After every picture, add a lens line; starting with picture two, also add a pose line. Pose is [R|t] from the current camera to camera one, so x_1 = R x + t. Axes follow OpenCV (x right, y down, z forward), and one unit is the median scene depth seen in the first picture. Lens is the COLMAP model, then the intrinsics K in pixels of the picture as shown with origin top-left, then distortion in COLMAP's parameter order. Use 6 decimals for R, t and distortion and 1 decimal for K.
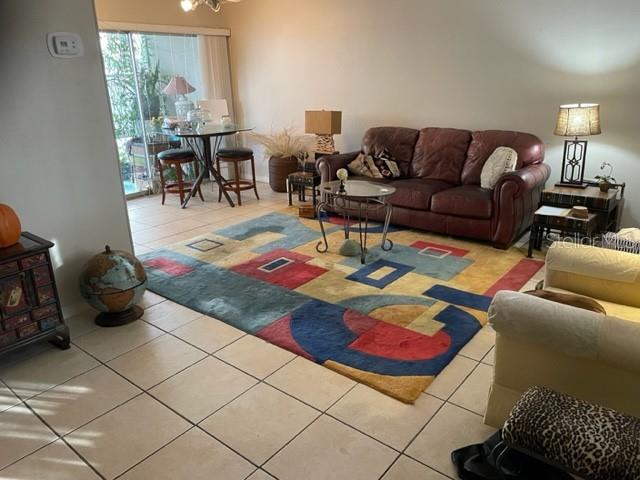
lens RADIAL K [[483.3, 0, 319.6], [0, 483.3, 236.5], [0, 0, 1]] dist [0.057695, -0.014278]
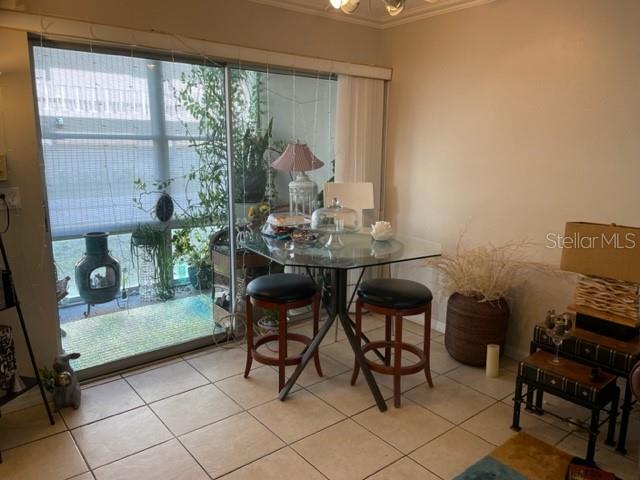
lens RADIAL K [[483.3, 0, 318.6], [0, 483.3, 236.2], [0, 0, 1]] dist [0.057695, -0.014278]
pose [[0.977139, 0.072884, -0.199718, -0.142545], [-0.098282, 0.987854, -0.120352, -0.148855], [0.188521, 0.137229, 0.972434, 0.453528]]
